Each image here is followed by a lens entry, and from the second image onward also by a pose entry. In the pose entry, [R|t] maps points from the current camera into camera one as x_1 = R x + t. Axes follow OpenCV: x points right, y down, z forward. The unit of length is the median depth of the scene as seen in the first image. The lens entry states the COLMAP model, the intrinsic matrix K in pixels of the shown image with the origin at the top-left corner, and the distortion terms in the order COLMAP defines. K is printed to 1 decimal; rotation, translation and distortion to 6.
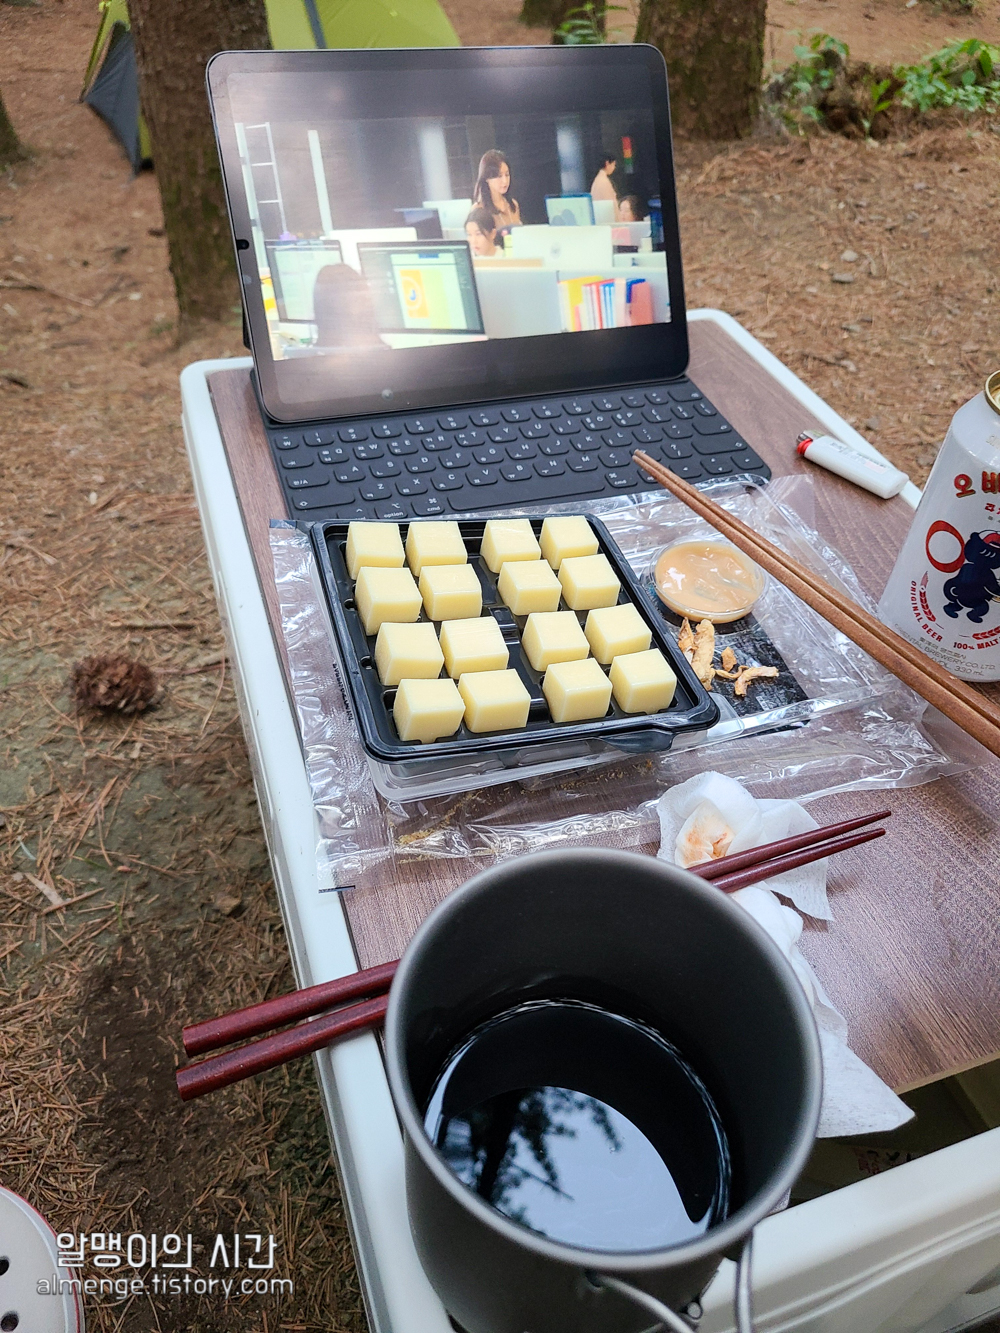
lens RADIAL K [[1010.7, 0, 501.5], [0, 1010.7, 645.0], [0, 0, 1]] dist [0.027148, -0.013324]
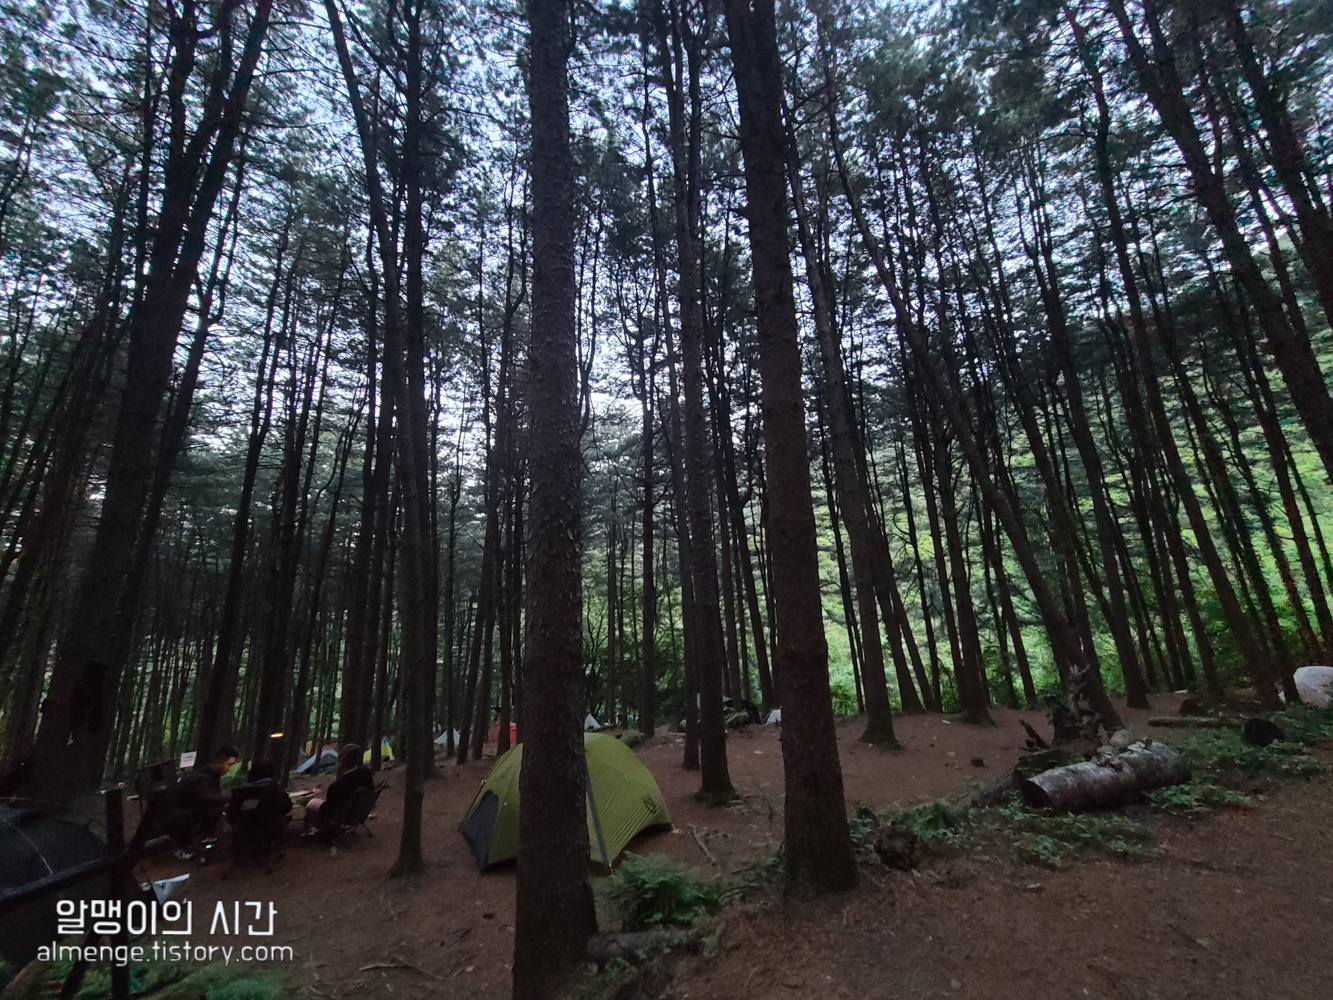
lens RADIAL K [[538.9, 0, 661.0], [0, 538.9, 504.3], [0, 0, 1]] dist [-0.000604, -0.000246]
pose [[0.998151, -0.057258, 0.020410, -0.070433], [0.048807, 0.554753, -0.830582, -0.059819], [0.036235, 0.830043, 0.556522, -0.104792]]
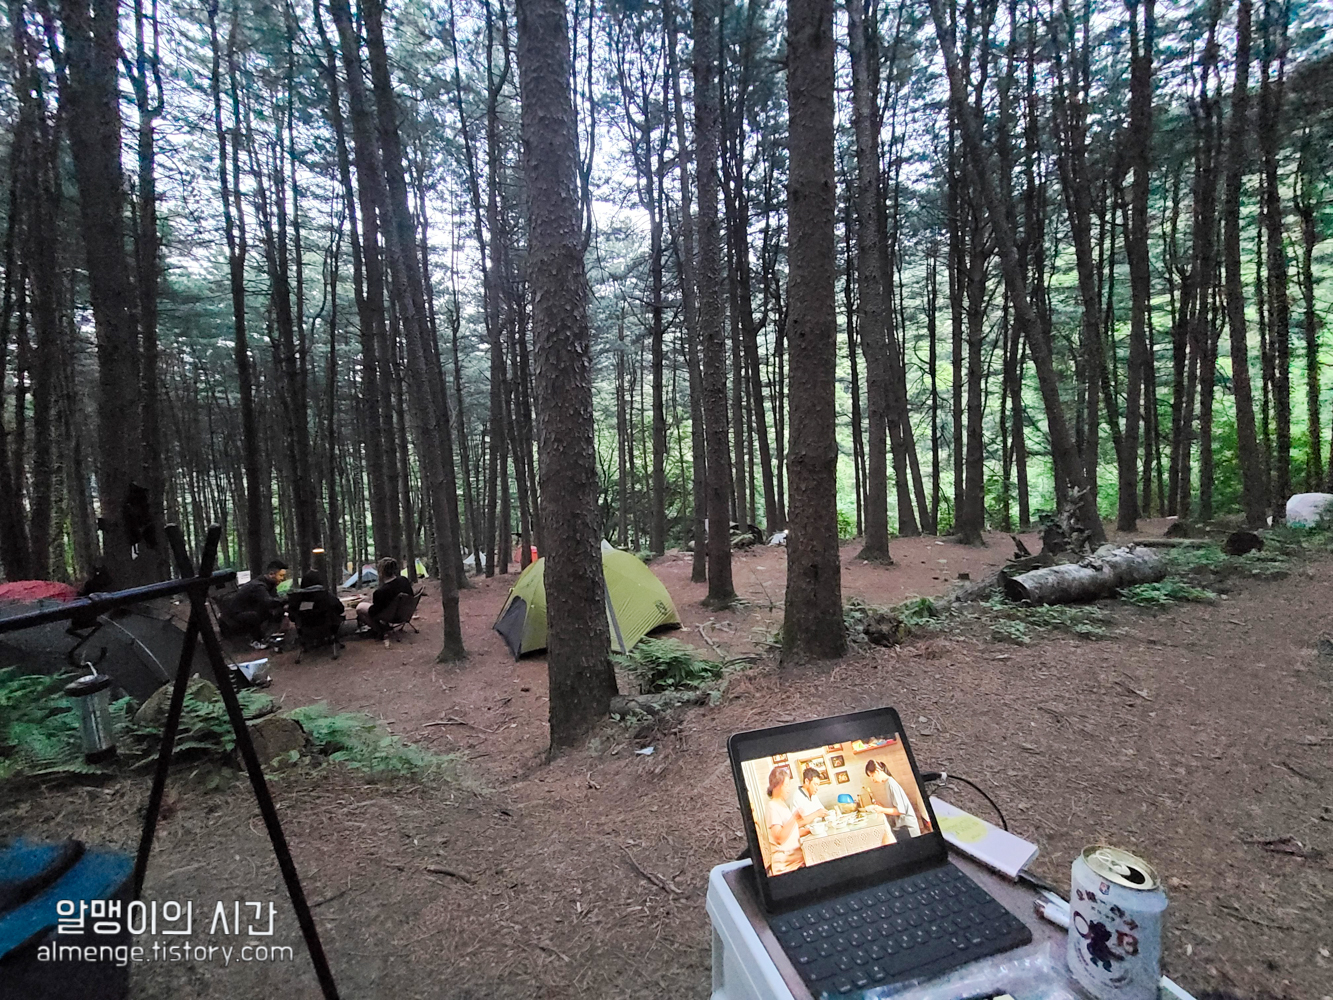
lens RADIAL K [[539.9, 0, 661.0], [0, 539.9, 500.5], [0, 0, 1]] dist [-0.000724, -0.000782]
pose [[0.997975, -0.061730, -0.015356, -0.076824], [0.038233, 0.775016, -0.630783, -0.036249], [0.050839, 0.628919, 0.775807, -0.072729]]
